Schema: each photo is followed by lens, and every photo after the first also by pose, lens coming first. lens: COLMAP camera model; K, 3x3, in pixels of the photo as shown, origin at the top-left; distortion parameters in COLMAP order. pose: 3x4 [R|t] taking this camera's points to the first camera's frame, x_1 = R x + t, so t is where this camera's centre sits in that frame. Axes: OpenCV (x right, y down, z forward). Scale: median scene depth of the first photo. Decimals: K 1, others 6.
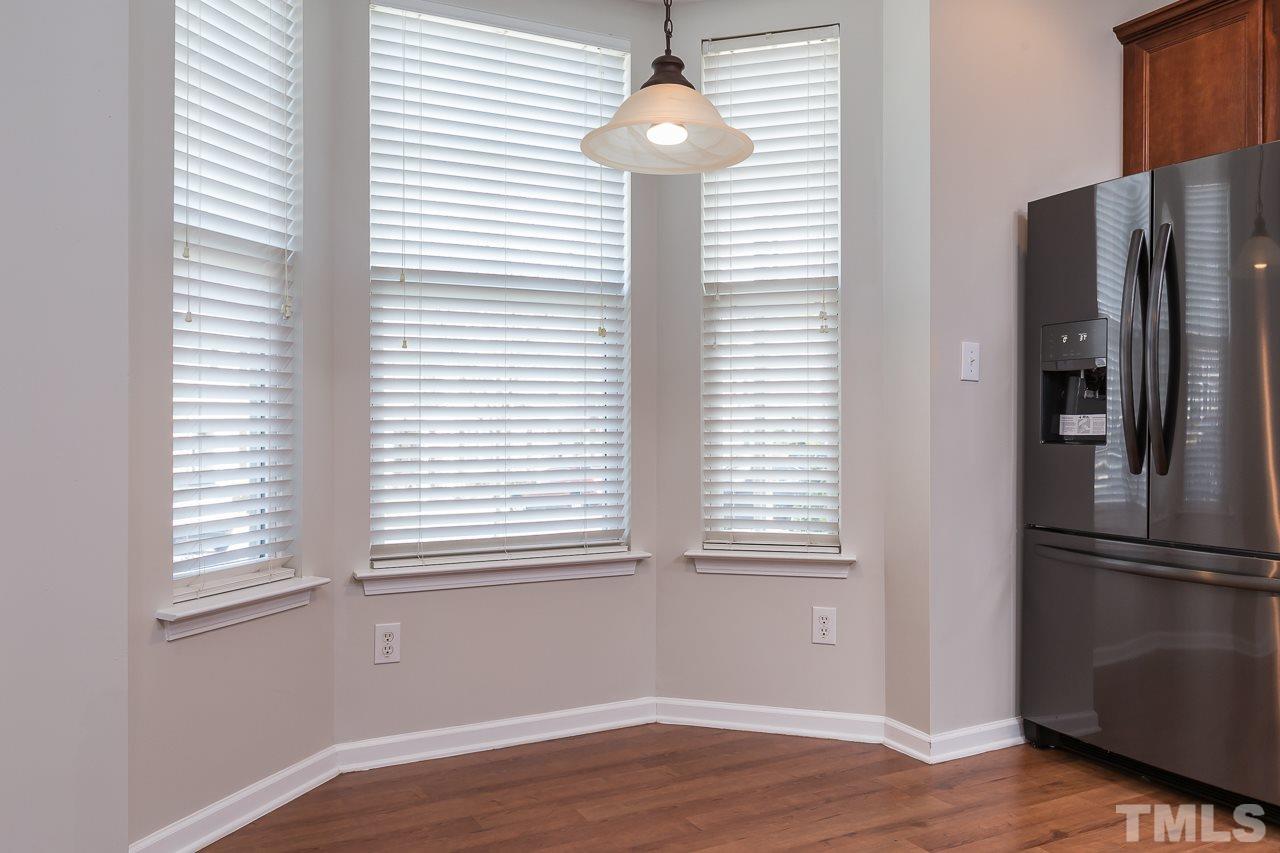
lens RADIAL K [[960.8, 0, 641.8], [0, 960.8, 428.7], [0, 0, 1]] dist [0.007162, 0.003275]
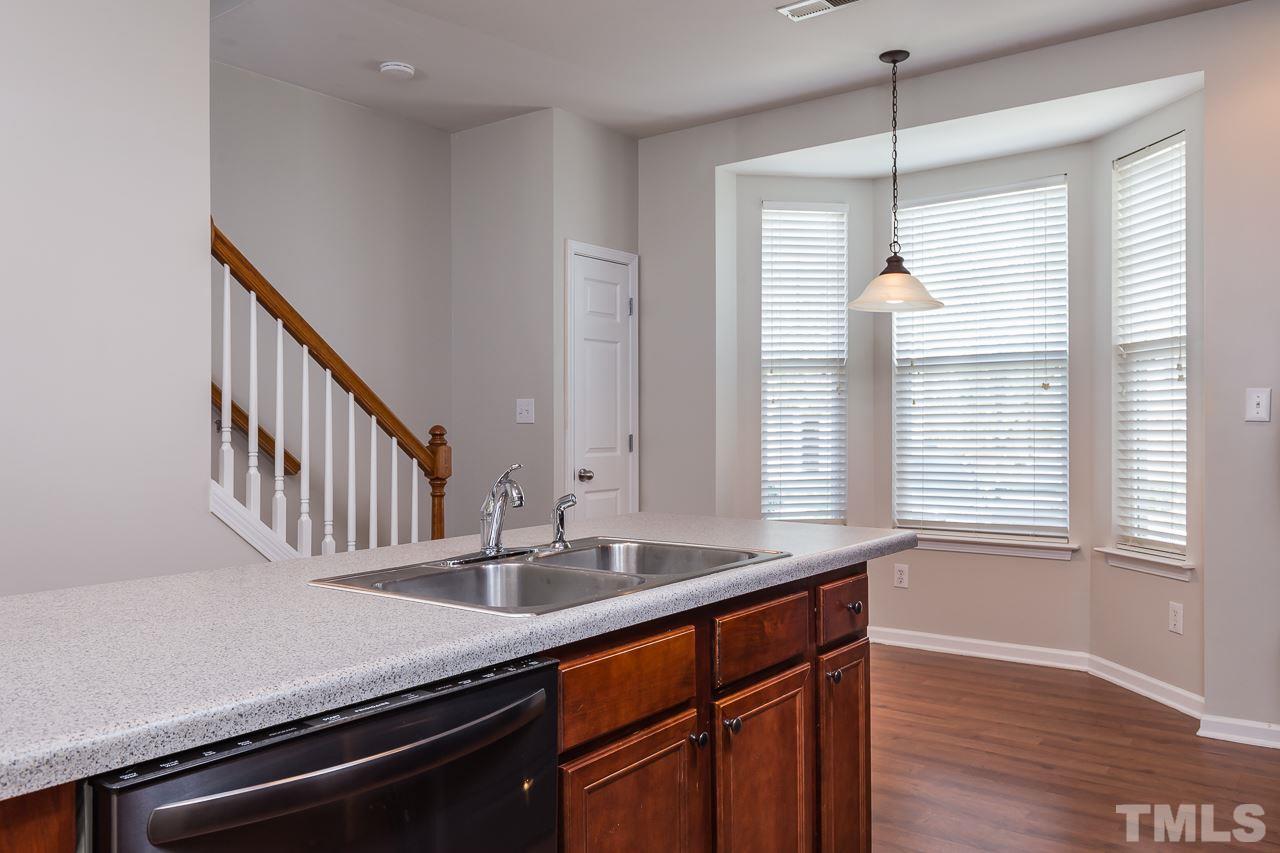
lens RADIAL K [[958.4, 0, 642.5], [0, 958.4, 427.8], [0, 0, 1]] dist [0.008659, 0.000754]
pose [[0.428238, -0.000372, -0.903666, 0.980085], [0.004015, 0.999991, 0.001491, -0.043412], [0.903657, -0.004267, 0.428236, -0.144813]]
